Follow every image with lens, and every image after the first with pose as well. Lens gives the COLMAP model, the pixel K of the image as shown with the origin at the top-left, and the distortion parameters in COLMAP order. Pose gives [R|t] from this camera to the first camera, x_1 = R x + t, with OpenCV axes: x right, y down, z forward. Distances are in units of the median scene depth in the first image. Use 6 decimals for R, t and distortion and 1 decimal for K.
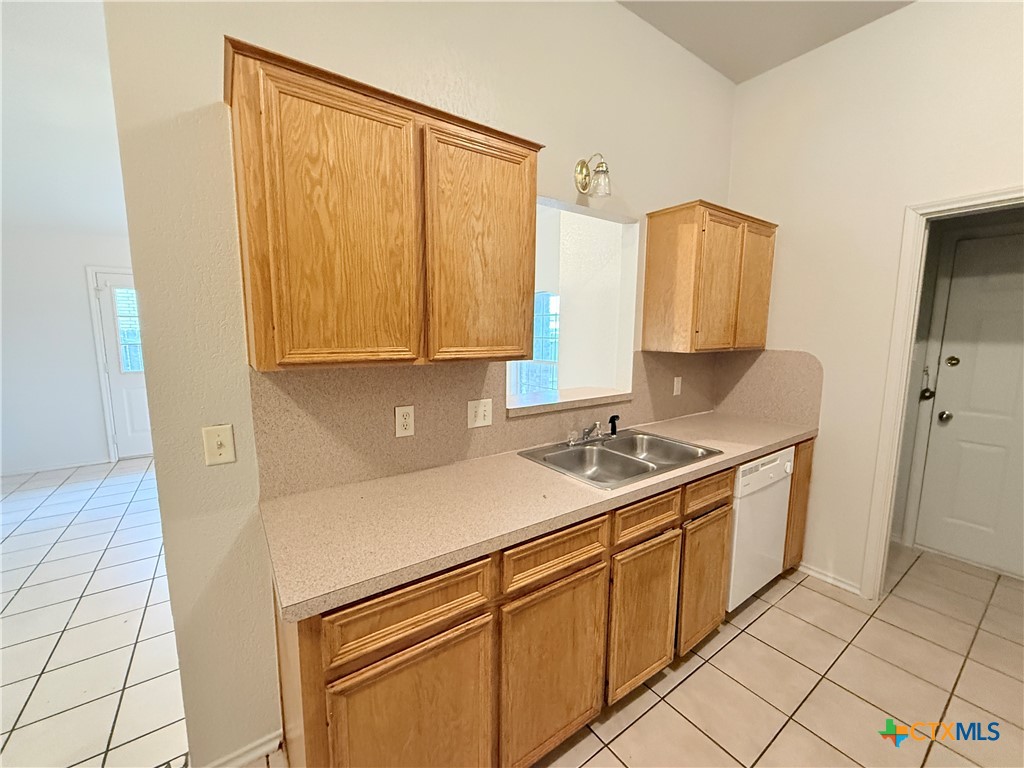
lens RADIAL K [[407.1, 0, 508.9], [0, 407.1, 383.5], [0, 0, 1]] dist [0.001186, -0.000506]
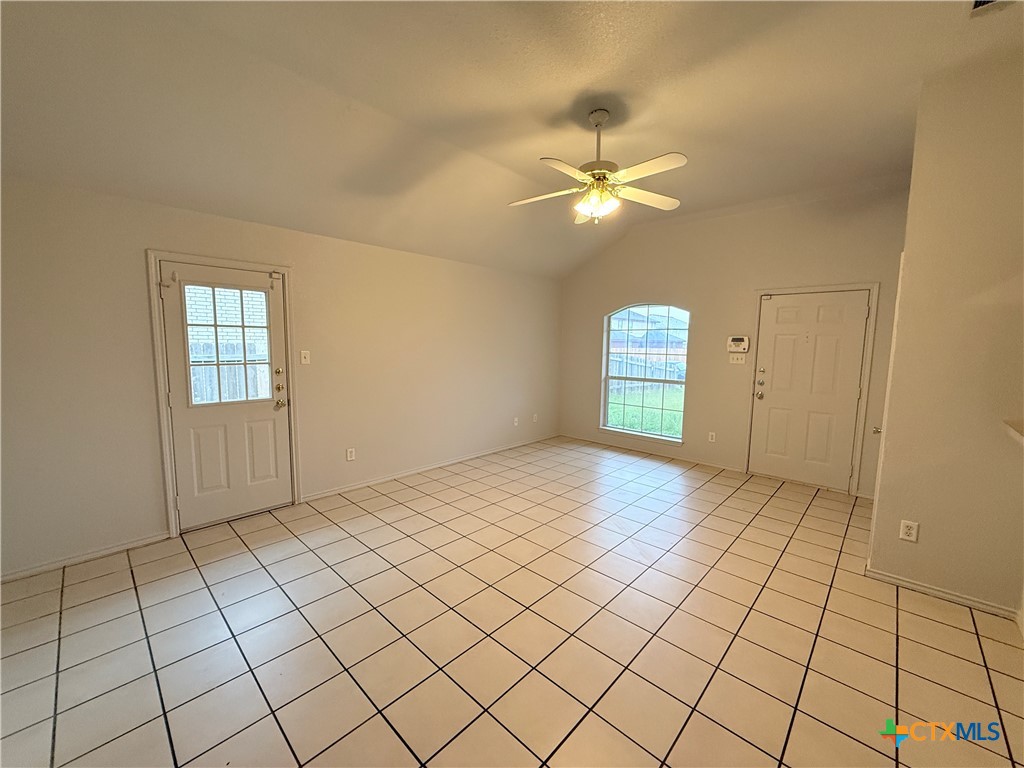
lens RADIAL K [[407.1, 0, 509.0], [0, 407.1, 384.4], [0, 0, 1]] dist [0.001186, -0.000506]
pose [[0.980592, -0.011487, 0.195721, -1.253596], [0.016206, 0.999615, -0.022527, -0.085834], [-0.195387, 0.025262, 0.980401, 0.485481]]
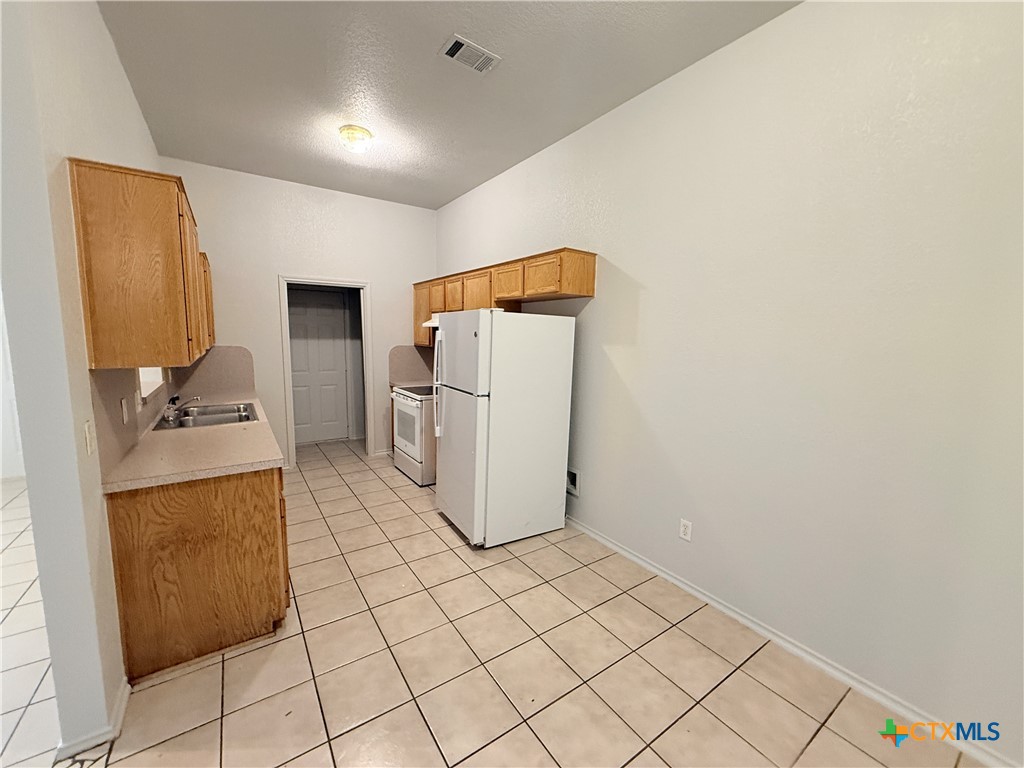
lens RADIAL K [[407.1, 0, 507.3], [0, 407.1, 383.2], [0, 0, 1]] dist [0.001186, -0.000506]
pose [[0.016989, -0.124192, 0.992113, -1.184731], [0.112115, 0.986235, 0.121536, -0.009191], [-0.993550, 0.109166, 0.030679, -0.172886]]
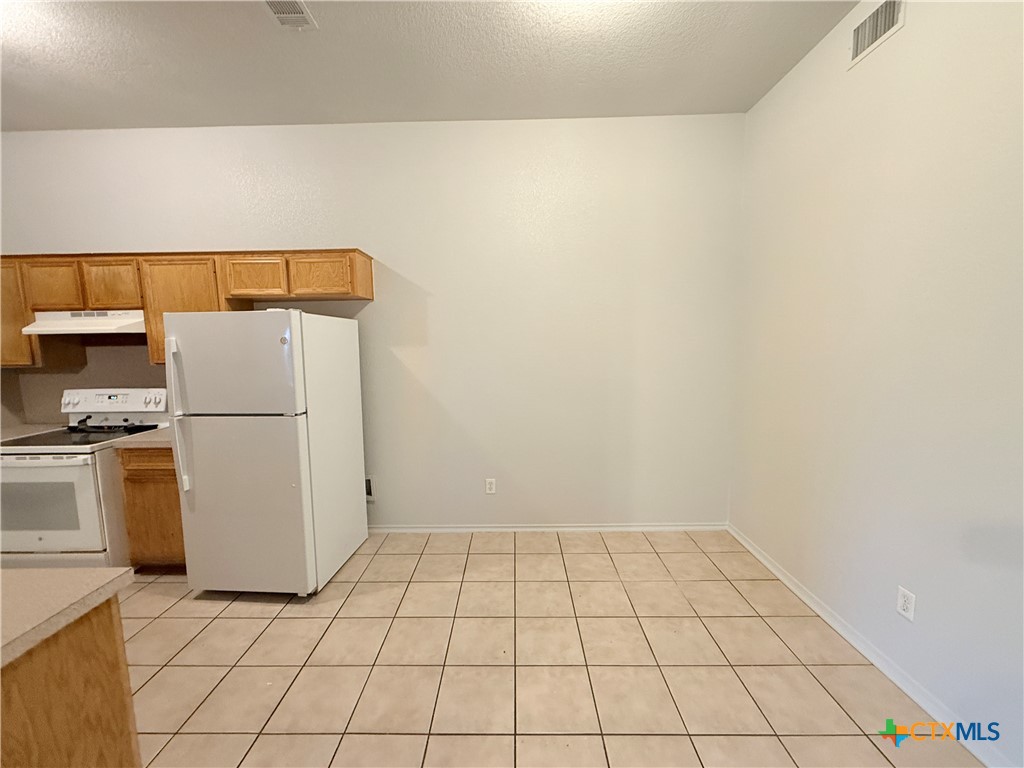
lens RADIAL K [[407.1, 0, 506.8], [0, 407.1, 384.6], [0, 0, 1]] dist [0.001186, -0.000506]
pose [[-0.808378, -0.058131, 0.585786, -0.961355], [0.089771, 0.971299, 0.220272, -0.090405], [-0.581778, 0.230650, -0.779959, 0.497811]]
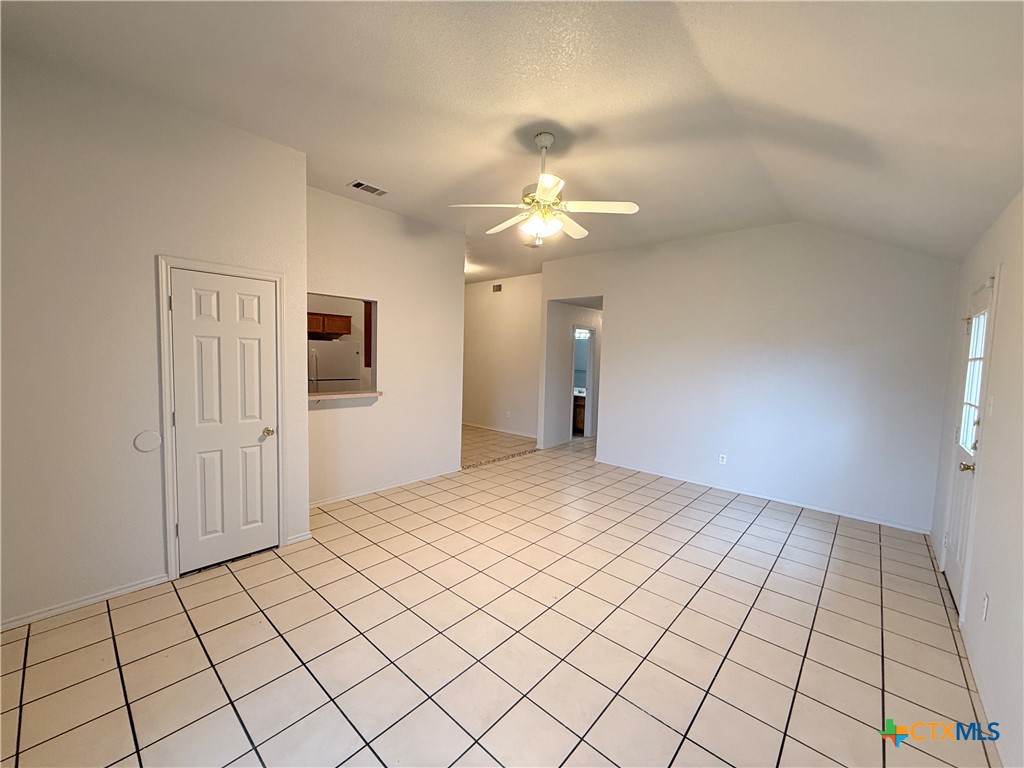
lens RADIAL K [[407.1, 0, 506.3], [0, 407.1, 386.7], [0, 0, 1]] dist [0.001186, -0.000506]
pose [[-0.975573, -0.010260, -0.219437, -0.245457], [-0.056318, 0.977206, 0.204688, -0.468133], [0.212335, 0.212047, -0.953913, 3.258756]]
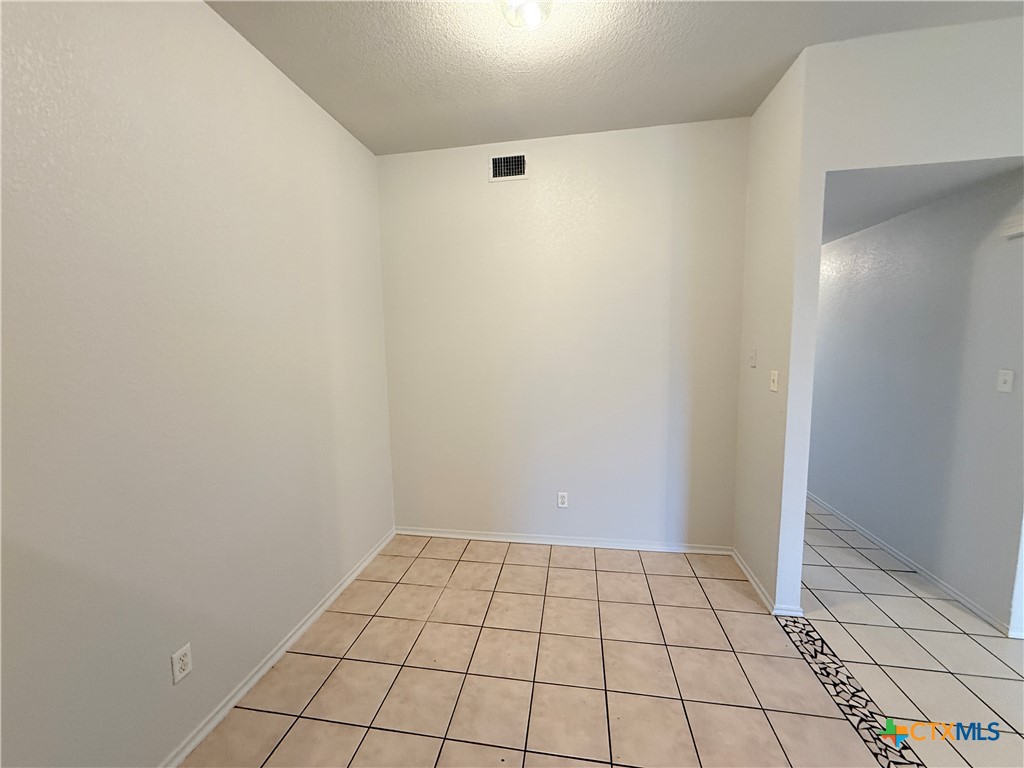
lens RADIAL K [[407.1, 0, 507.1], [0, 407.1, 384.6], [0, 0, 1]] dist [0.001186, -0.000506]
pose [[-0.704077, 0.083982, -0.705140, 0.084054], [-0.078039, 0.977817, 0.194379, -0.107258], [0.705822, 0.191886, -0.681905, 0.281126]]
